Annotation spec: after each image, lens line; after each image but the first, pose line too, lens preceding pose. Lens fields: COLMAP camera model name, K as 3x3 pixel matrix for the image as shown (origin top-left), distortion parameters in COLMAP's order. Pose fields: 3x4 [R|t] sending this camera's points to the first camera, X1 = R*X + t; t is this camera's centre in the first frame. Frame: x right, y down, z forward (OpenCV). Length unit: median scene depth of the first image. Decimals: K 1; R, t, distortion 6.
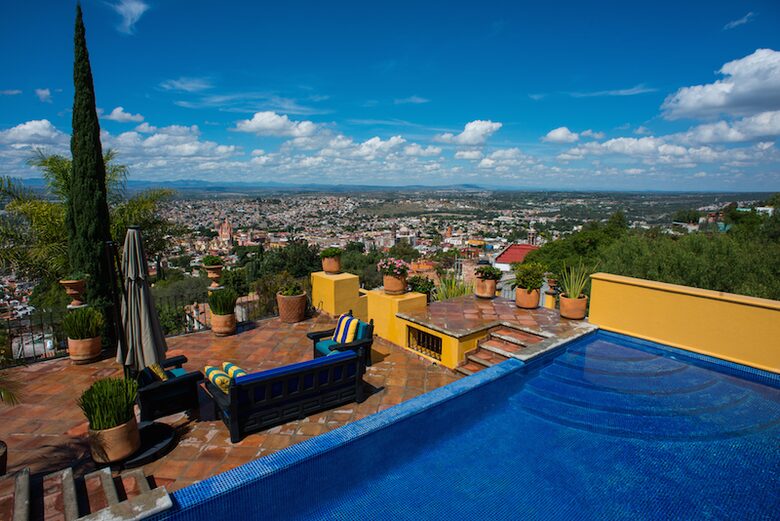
lens RADIAL K [[438.3, 0, 388.8], [0, 438.3, 258.3], [0, 0, 1]] dist [-0.102662, 0.067065]
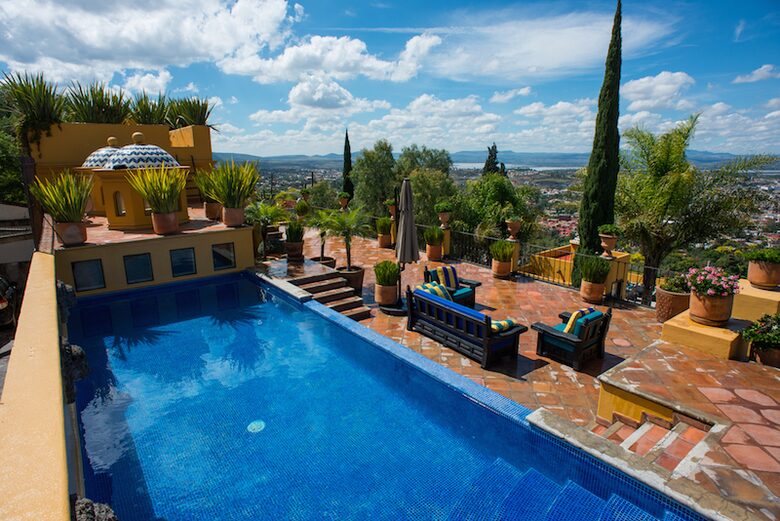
lens RADIAL K [[438.3, 0, 388.8], [0, 438.3, 258.3], [0, 0, 1]] dist [-0.102662, 0.067065]
pose [[-0.026502, 0.220371, -0.975056, 0.715958], [-0.152407, 0.963105, 0.221812, -0.090752], [0.987962, 0.154484, 0.008062, 0.591075]]
